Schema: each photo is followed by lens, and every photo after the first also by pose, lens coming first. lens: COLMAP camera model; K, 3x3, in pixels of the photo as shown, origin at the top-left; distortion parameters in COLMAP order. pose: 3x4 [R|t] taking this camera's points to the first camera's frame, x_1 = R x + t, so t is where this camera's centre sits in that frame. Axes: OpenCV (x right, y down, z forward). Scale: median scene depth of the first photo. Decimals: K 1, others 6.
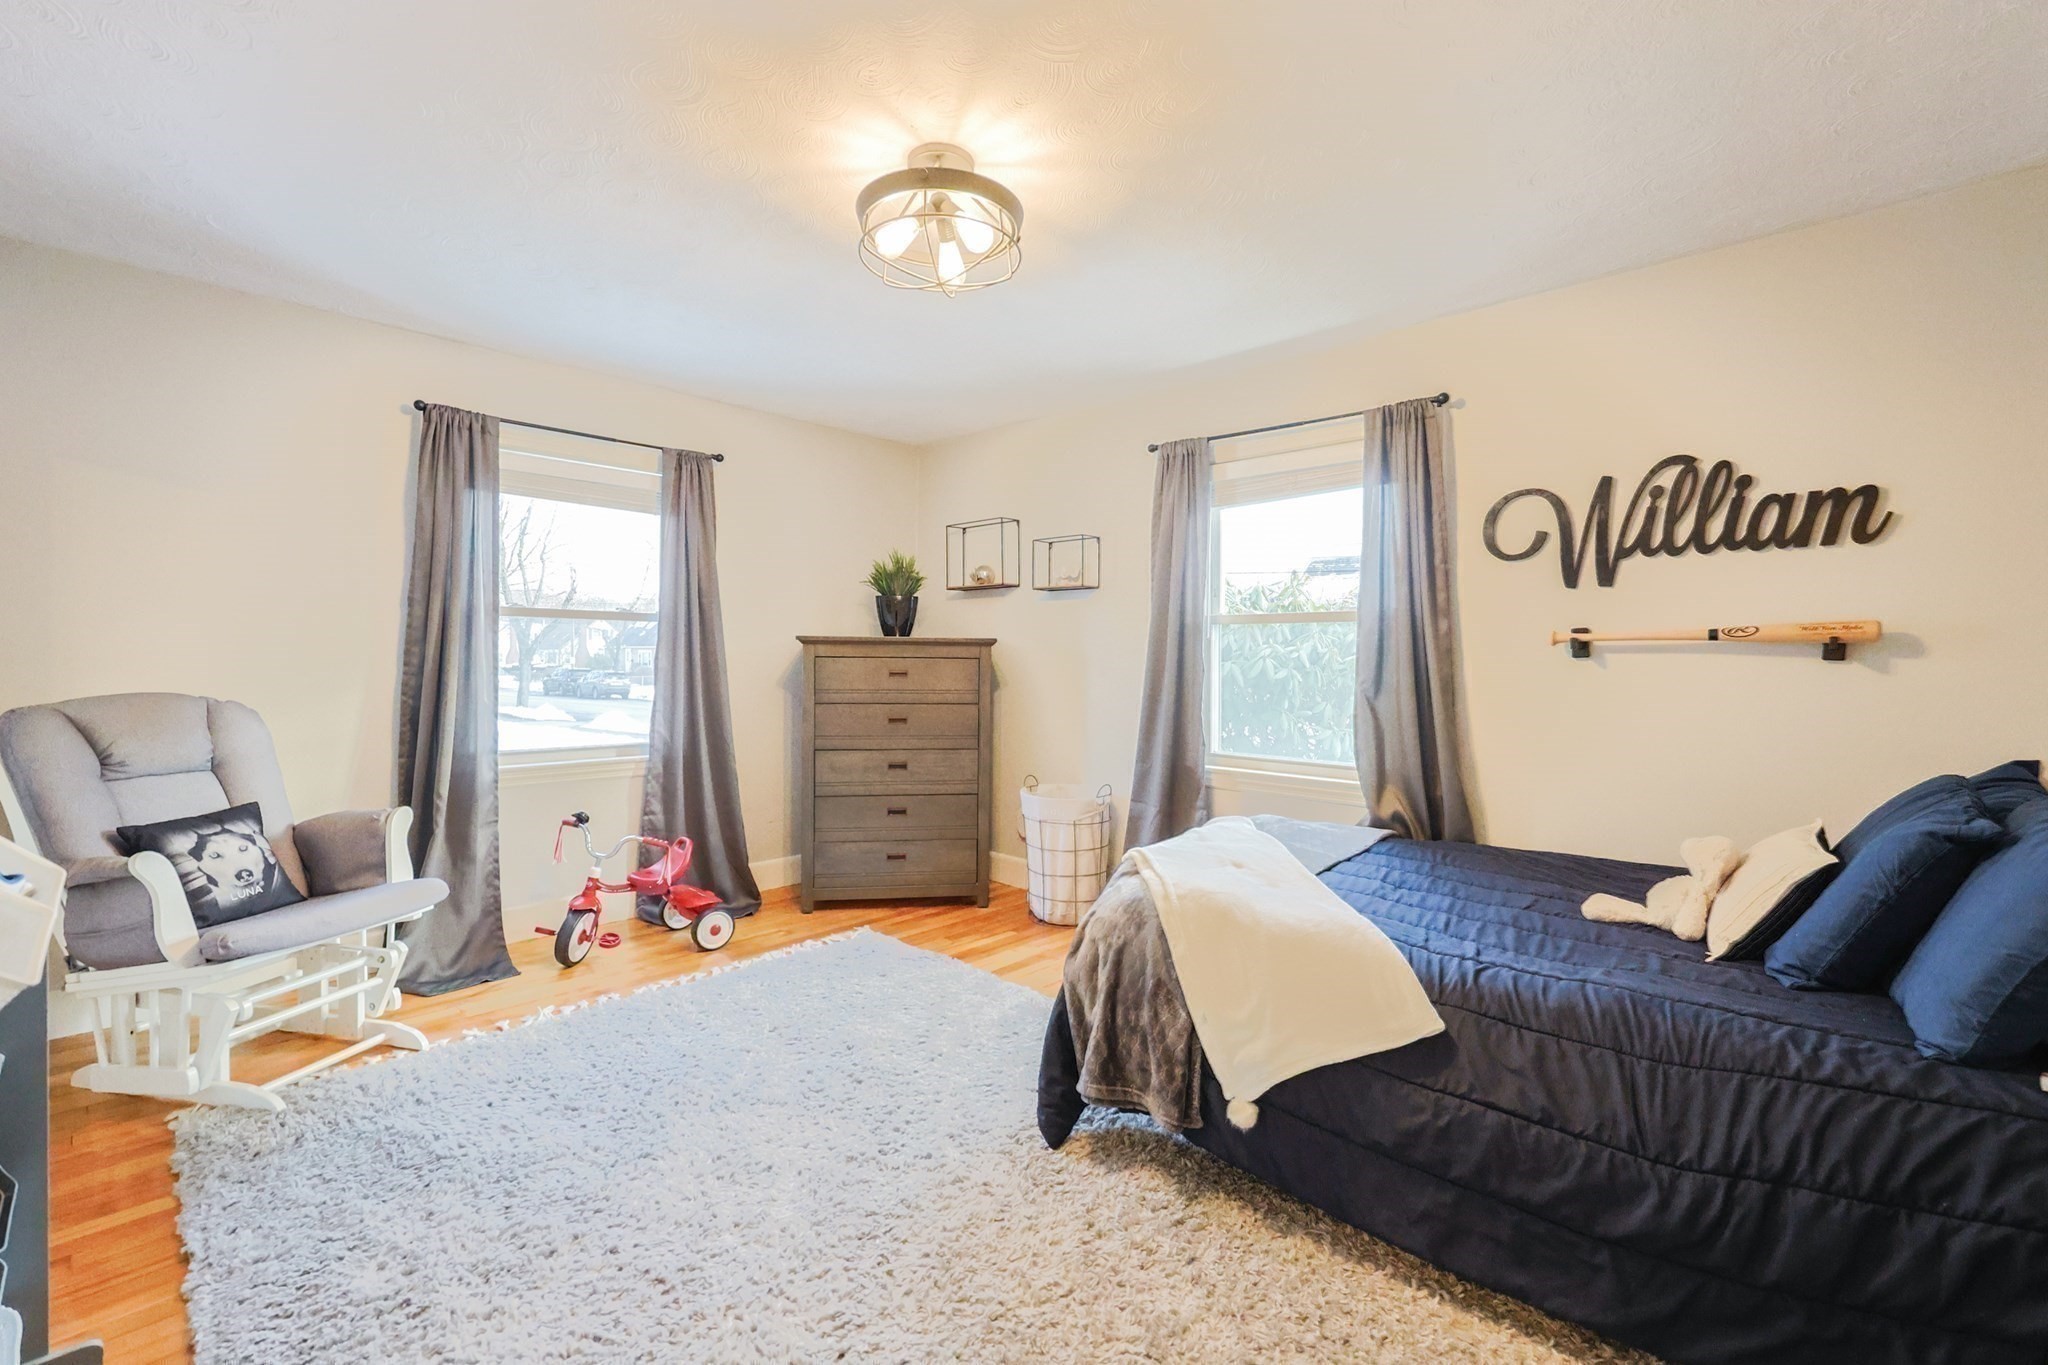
lens RADIAL K [[887.1, 0, 1024.3], [0, 887.1, 678.0], [0, 0, 1]] dist [0.008818, -0.003065]
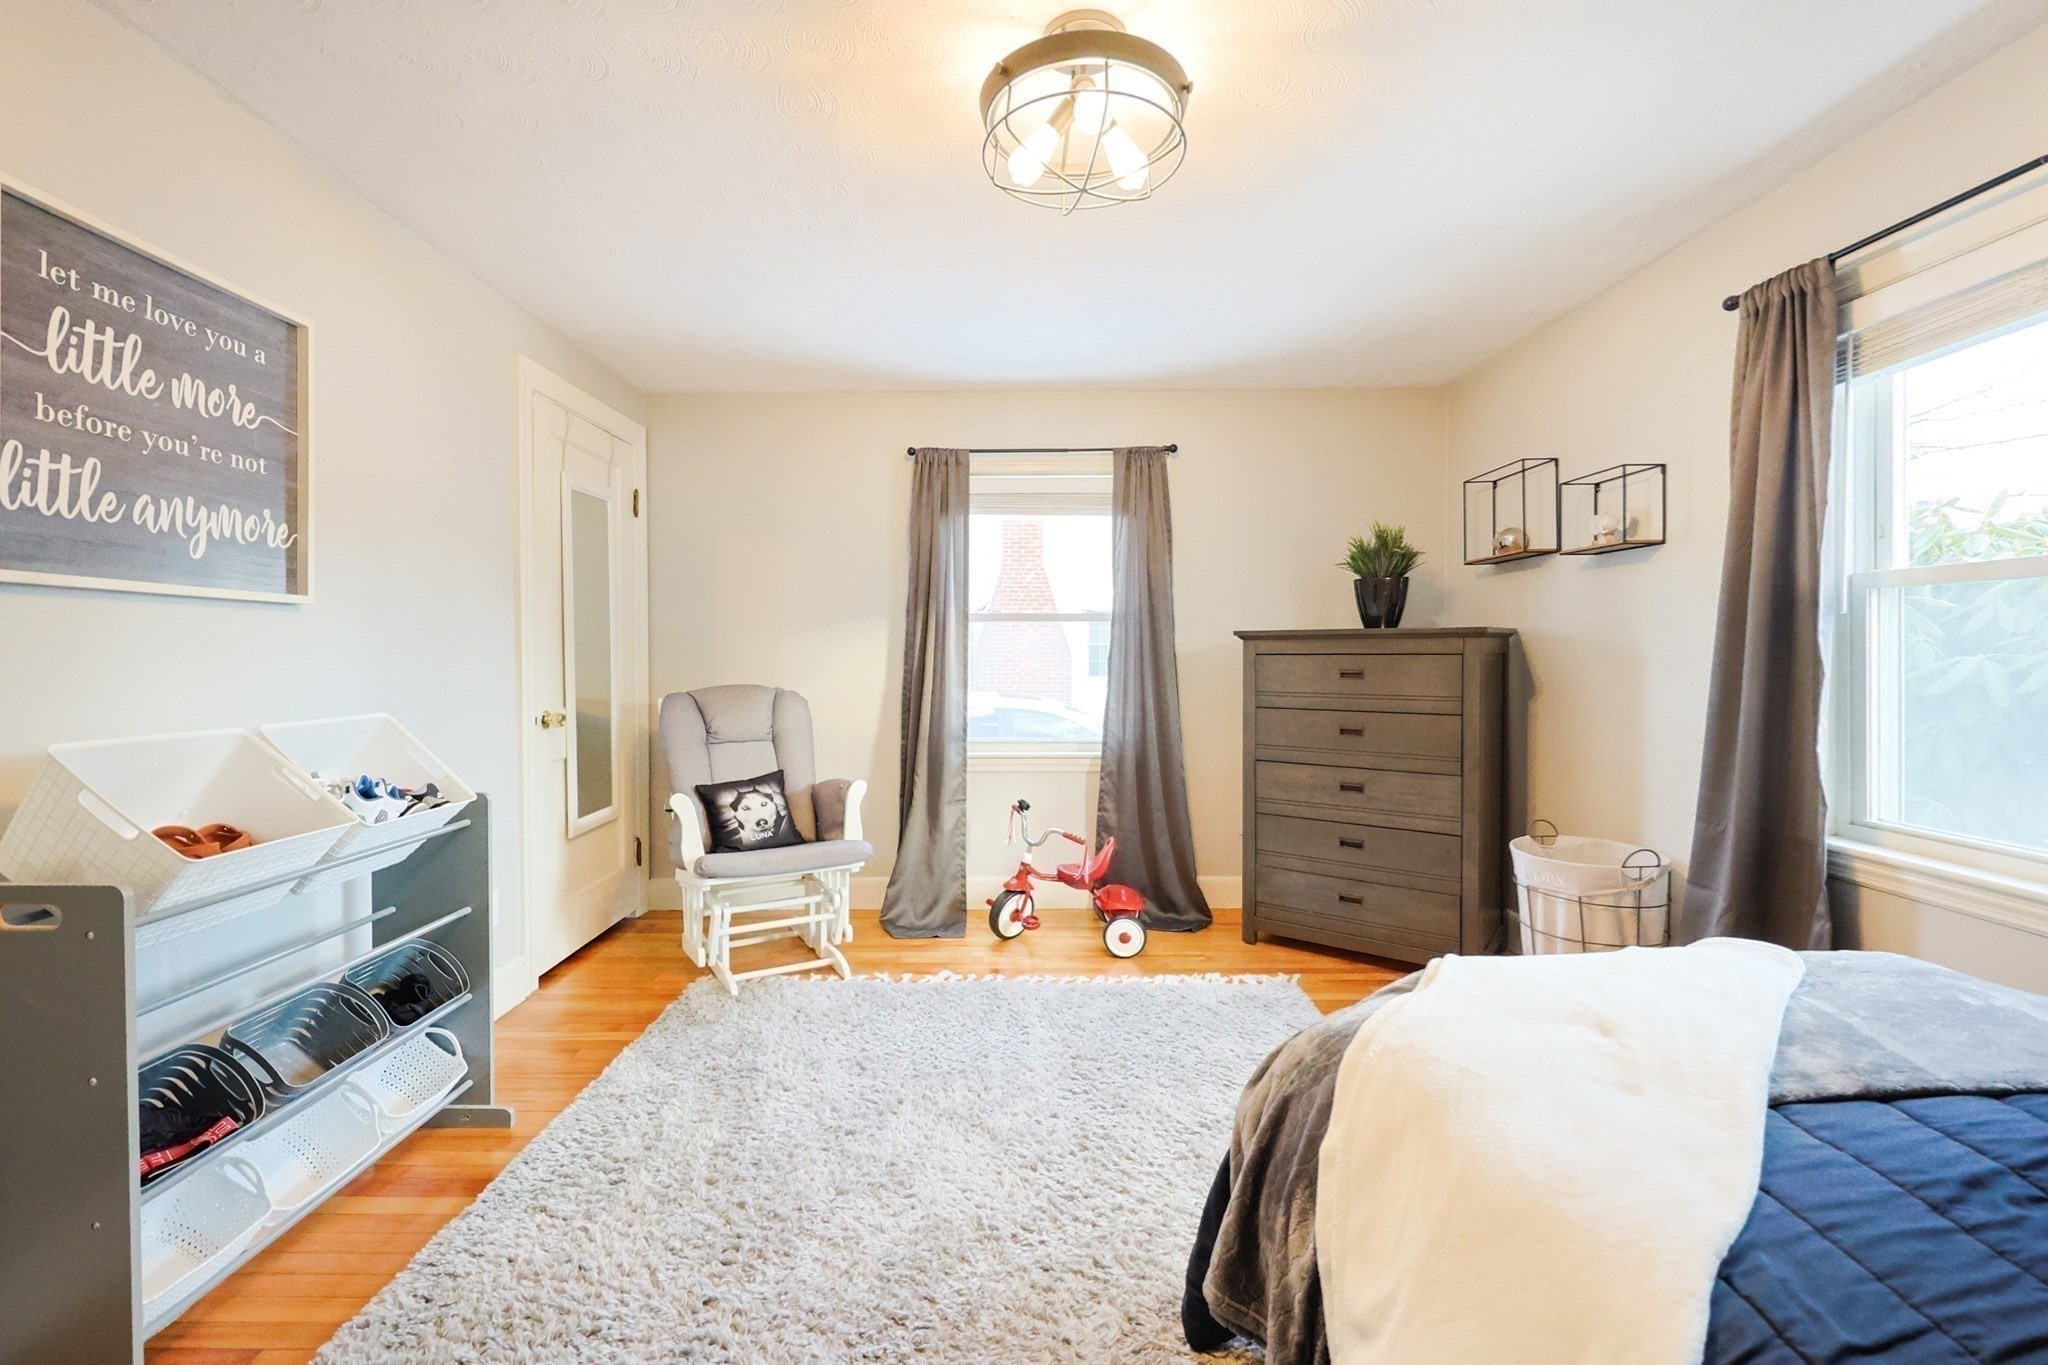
lens RADIAL K [[887.1, 0, 1022.4], [0, 887.1, 669.5], [0, 0, 1]] dist [0.008818, -0.003065]
pose [[0.679384, 0.003666, -0.733774, 0.265337], [-0.008384, 0.999961, -0.002766, -0.004635], [0.733735, 0.008032, 0.679388, 0.240349]]
